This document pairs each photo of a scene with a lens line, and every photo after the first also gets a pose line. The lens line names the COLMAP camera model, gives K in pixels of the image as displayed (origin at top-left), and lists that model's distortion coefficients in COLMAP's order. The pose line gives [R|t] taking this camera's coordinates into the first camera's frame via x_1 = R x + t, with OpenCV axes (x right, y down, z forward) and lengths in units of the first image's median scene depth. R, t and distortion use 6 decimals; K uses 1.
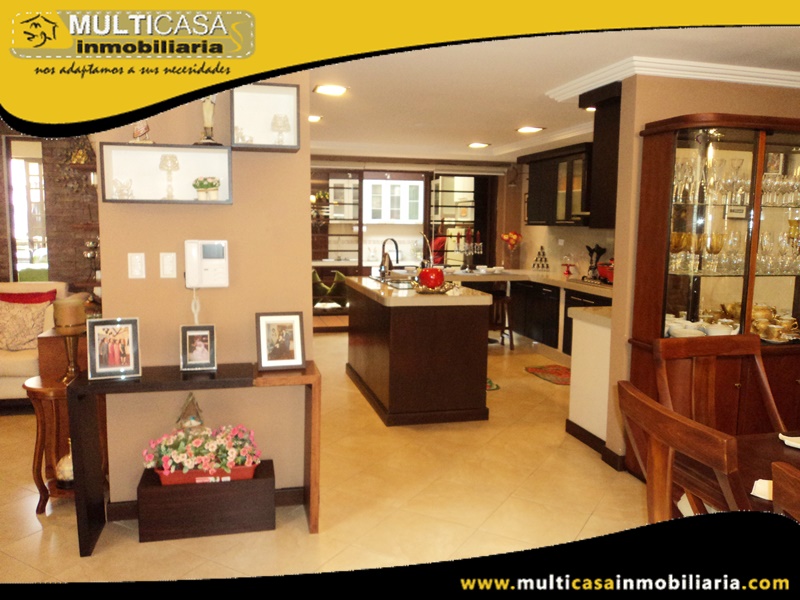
lens RADIAL K [[655.7, 0, 398.7], [0, 655.7, 299.1], [0, 0, 1]] dist [-0.008700, 0.004450]
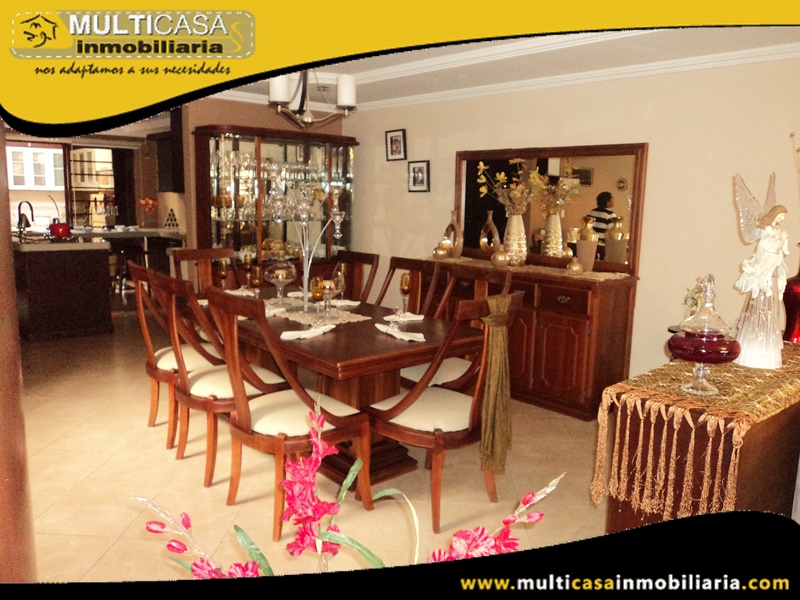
lens RADIAL K [[655.7, 0, 402.8], [0, 655.7, 304.1], [0, 0, 1]] dist [-0.008700, 0.004450]
pose [[0.887418, -0.068575, 0.455836, 0.027063], [0.043968, 0.996956, 0.064384, 0.033664], [-0.458864, -0.037094, 0.887732, -0.271055]]
